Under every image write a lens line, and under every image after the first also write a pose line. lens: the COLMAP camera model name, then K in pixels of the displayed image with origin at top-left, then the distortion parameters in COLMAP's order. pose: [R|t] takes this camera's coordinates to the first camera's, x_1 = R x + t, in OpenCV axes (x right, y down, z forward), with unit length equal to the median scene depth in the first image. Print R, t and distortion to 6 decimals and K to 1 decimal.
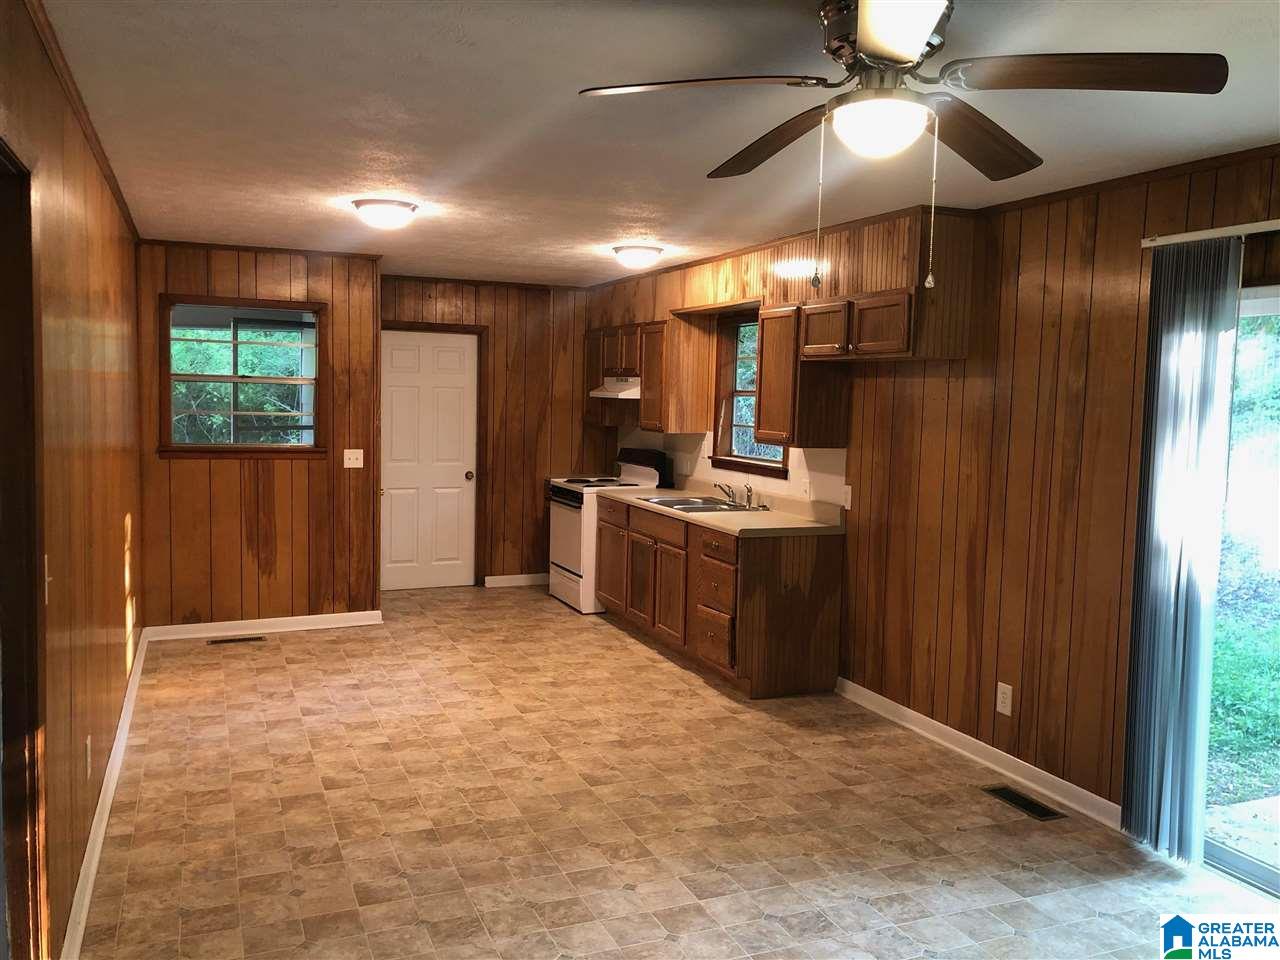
lens RADIAL K [[1030.3, 0, 640.0], [0, 1030.3, 480.0], [0, 0, 1]] dist [0.002316, 0.001556]
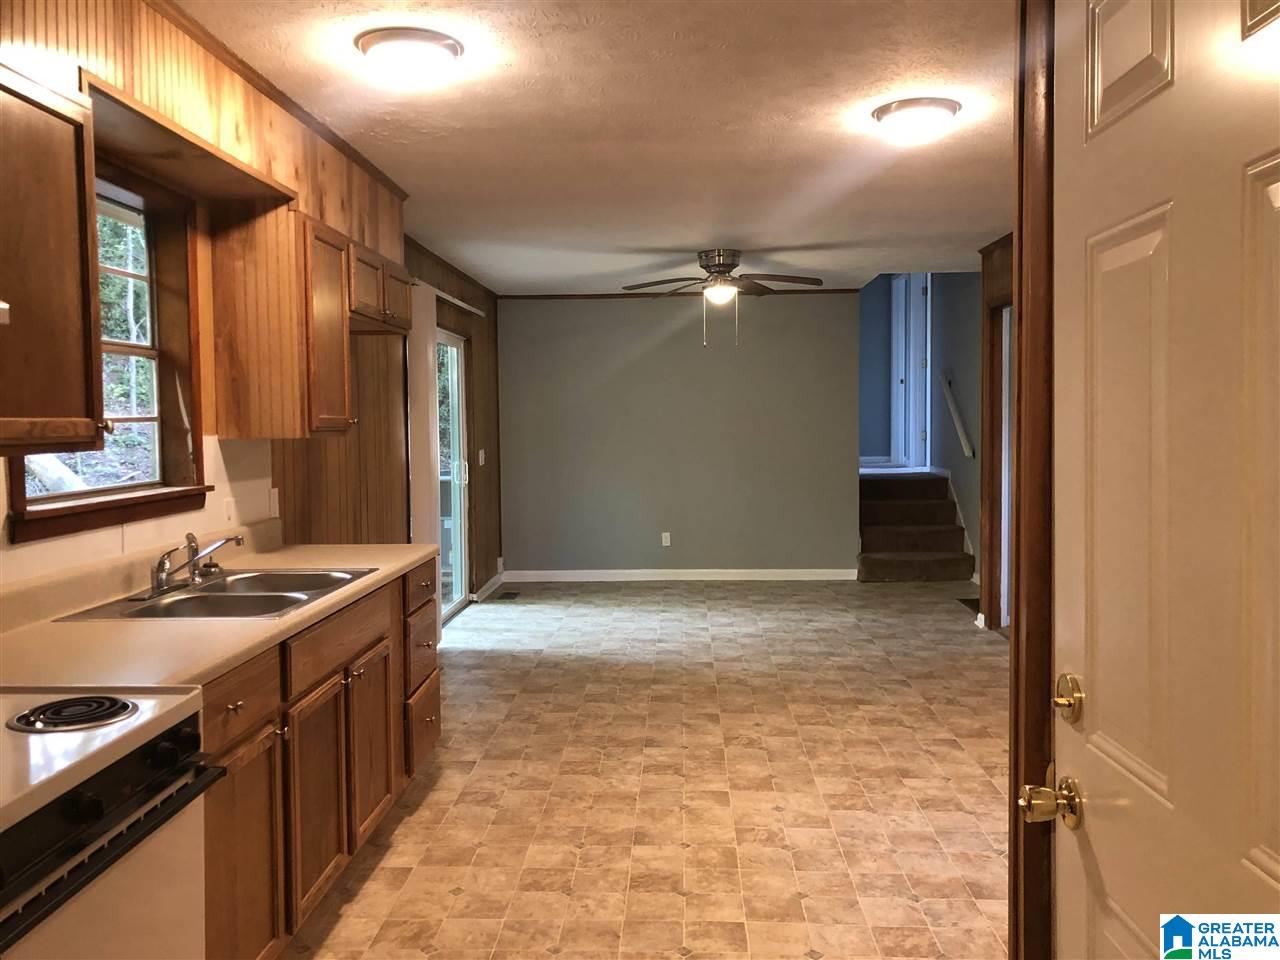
lens RADIAL K [[1030.3, 0, 640.0], [0, 1030.3, 480.0], [0, 0, 1]] dist [0.002316, 0.001556]
pose [[-0.903882, -0.042396, 0.425676, -0.375979], [0.026177, 0.987731, 0.153958, -0.117049], [-0.426981, 0.150302, -0.891682, 1.704606]]
